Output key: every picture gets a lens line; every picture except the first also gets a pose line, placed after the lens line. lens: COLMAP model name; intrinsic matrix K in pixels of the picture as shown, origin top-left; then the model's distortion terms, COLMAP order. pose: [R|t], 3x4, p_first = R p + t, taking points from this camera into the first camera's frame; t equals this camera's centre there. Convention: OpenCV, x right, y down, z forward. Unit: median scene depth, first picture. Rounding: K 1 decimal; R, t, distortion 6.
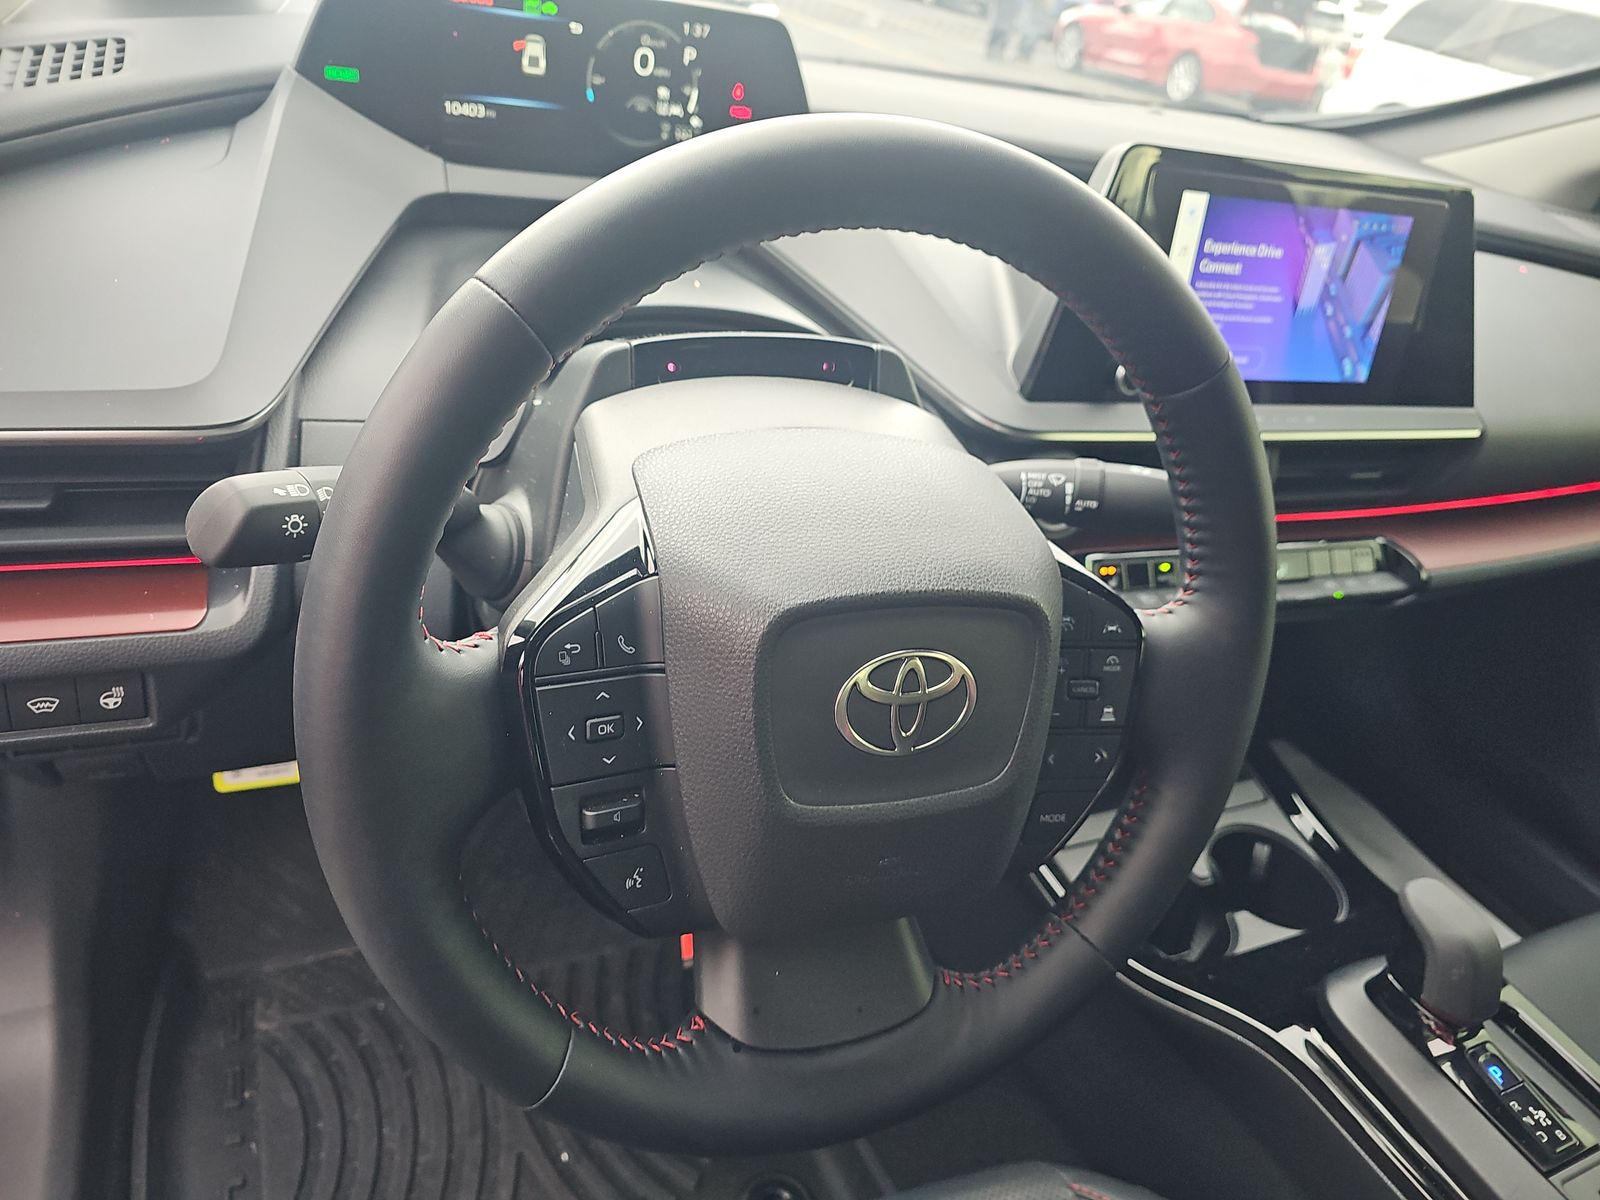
lens RADIAL K [[1048.7, 0, 800.5], [0, 1048.7, 602.2], [0, 0, 1]] dist [0.048186, -0.040833]
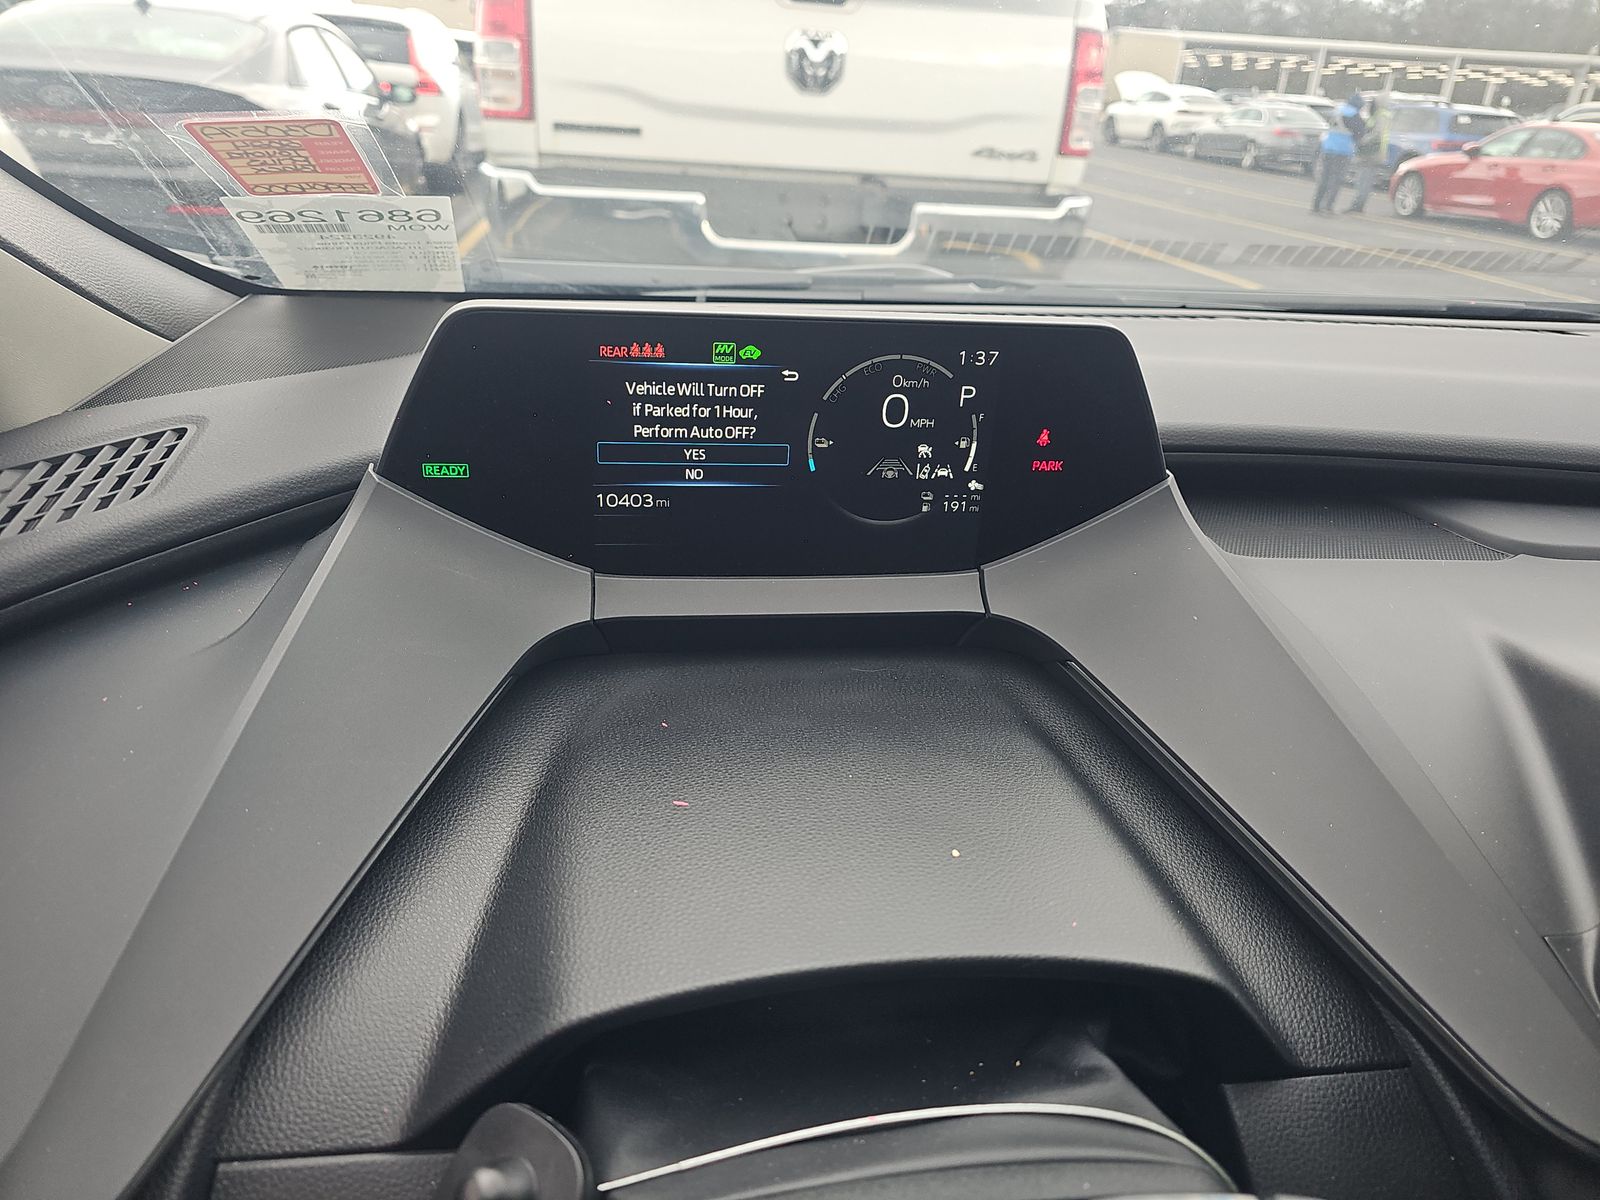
lens RADIAL K [[1048.7, 0, 814.7], [0, 1048.7, 601.2], [0, 0, 1]] dist [0.048186, -0.040833]
pose [[0.963871, 0.009791, -0.266189, -0.023716], [-0.048387, 0.989134, -0.138827, -0.300976], [0.261937, 0.146691, 0.953871, 0.391571]]
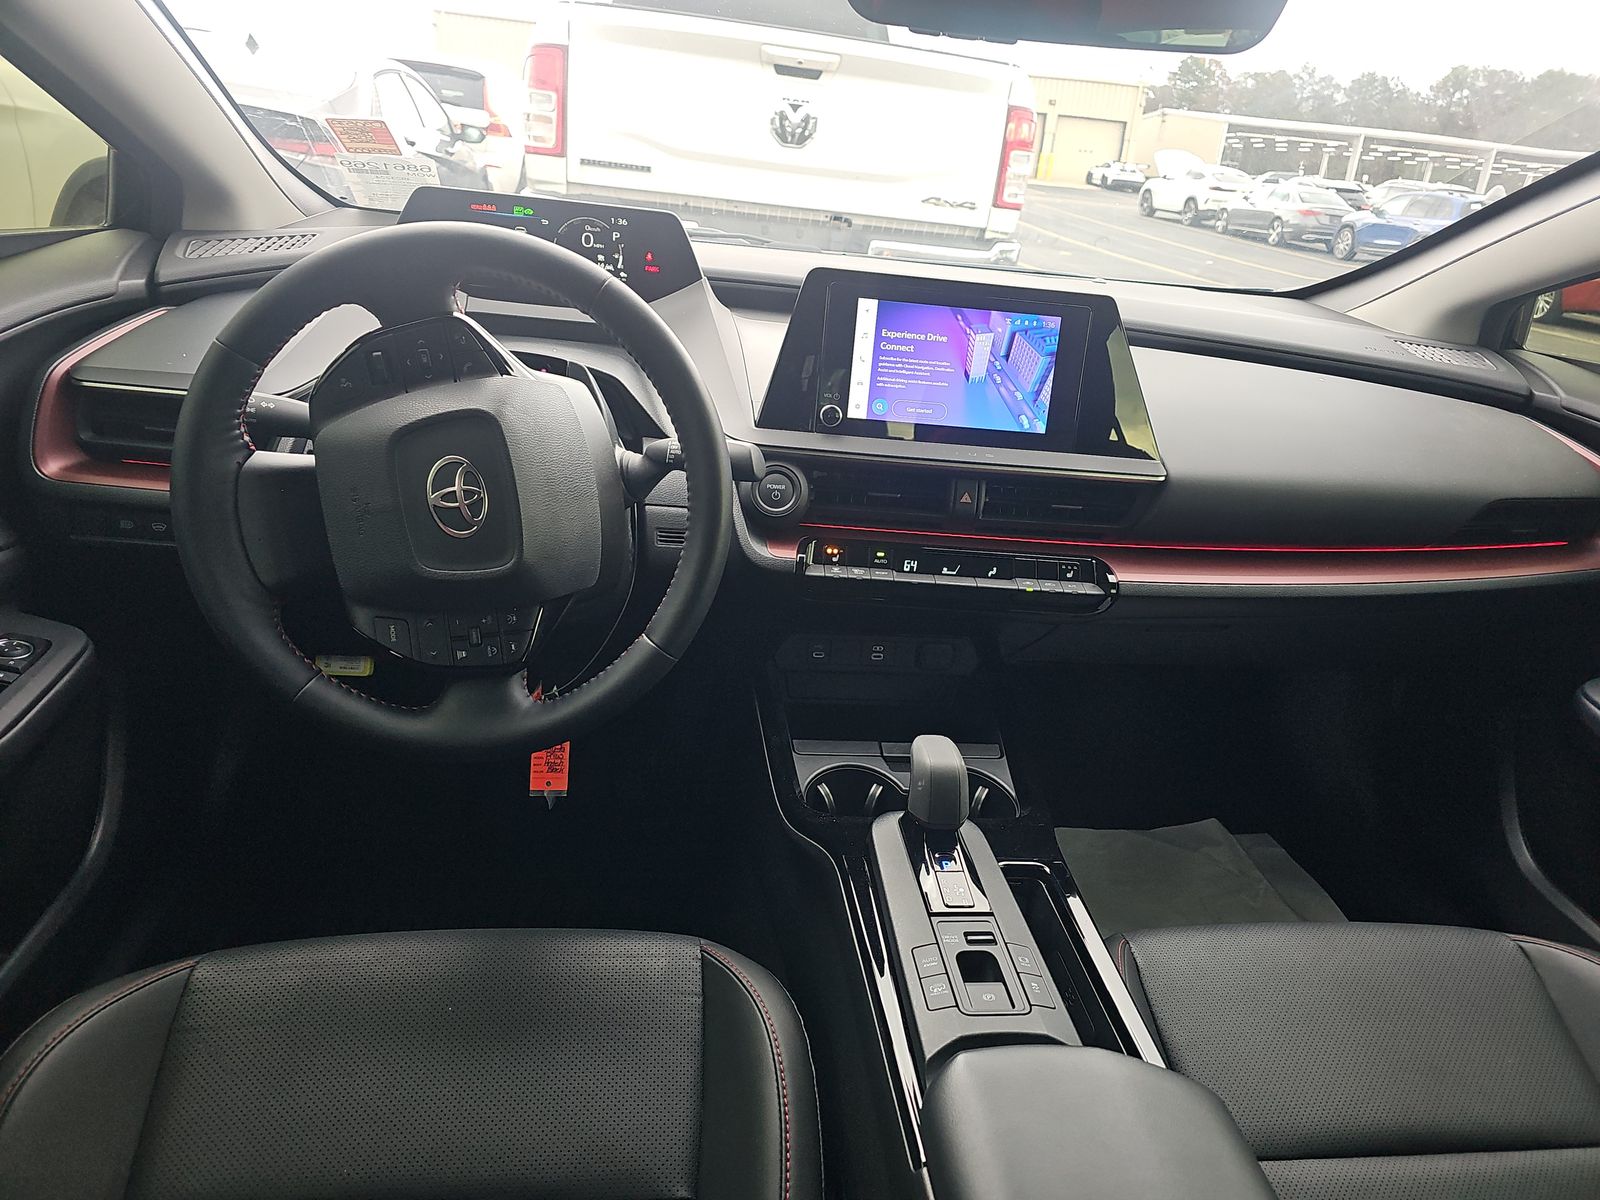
lens RADIAL K [[1048.7, 0, 839.5], [0, 1048.7, 599.3], [0, 0, 1]] dist [0.048186, -0.040833]
pose [[0.957175, 0.050003, -0.285160, 0.723430], [-0.106642, 0.976611, -0.186706, 0.305533], [0.269154, 0.209121, 0.940119, -0.333119]]
